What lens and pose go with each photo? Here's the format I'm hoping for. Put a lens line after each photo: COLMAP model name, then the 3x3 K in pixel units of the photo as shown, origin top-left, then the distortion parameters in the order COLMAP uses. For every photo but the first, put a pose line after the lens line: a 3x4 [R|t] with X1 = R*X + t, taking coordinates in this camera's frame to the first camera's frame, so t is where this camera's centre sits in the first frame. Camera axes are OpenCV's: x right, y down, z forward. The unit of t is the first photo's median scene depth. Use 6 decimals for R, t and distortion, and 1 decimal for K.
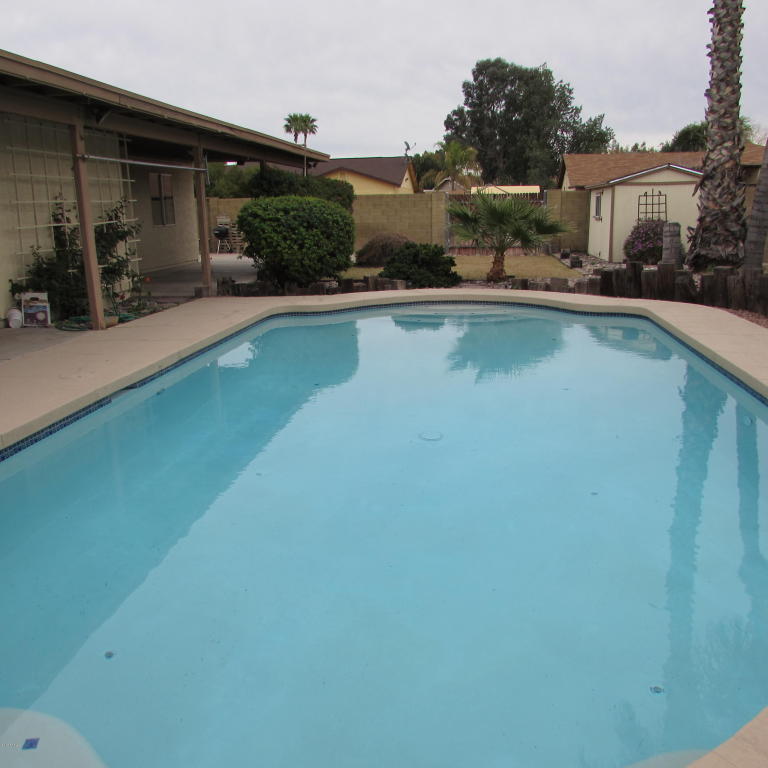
lens RADIAL K [[726.9, 0, 382.0], [0, 726.9, 388.4], [0, 0, 1]] dist [-0.040755, 0.007447]
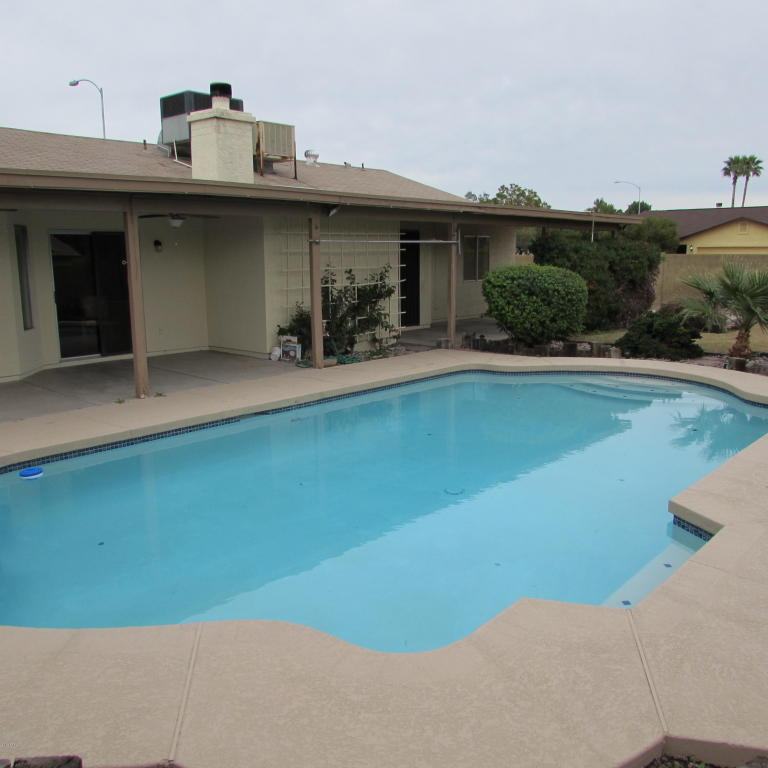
lens RADIAL K [[726.9, 0, 382.0], [0, 726.9, 388.4], [0, 0, 1]] dist [-0.040755, 0.007447]
pose [[0.825076, 0.117525, -0.552665, 0.341189], [-0.146070, 0.989244, -0.007704, -0.039160], [0.545815, 0.087085, 0.833368, -0.033028]]
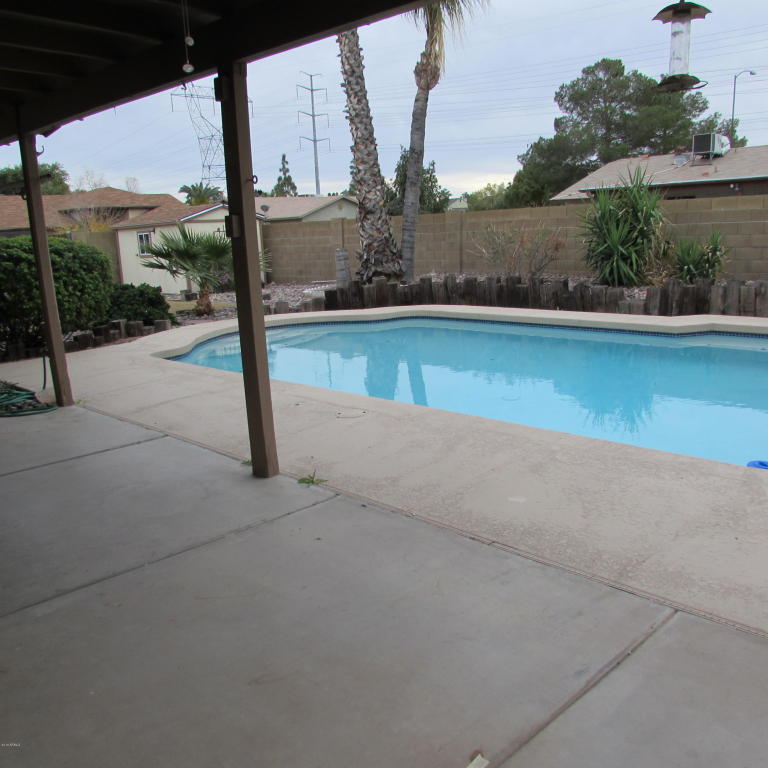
lens RADIAL K [[726.9, 0, 382.0], [0, 726.9, 388.4], [0, 0, 1]] dist [-0.040755, 0.007447]
pose [[0.608592, -0.183403, 0.771997, -0.586695], [0.227048, 0.972492, 0.052045, -0.046459], [-0.760306, 0.143606, 0.633492, 0.193983]]
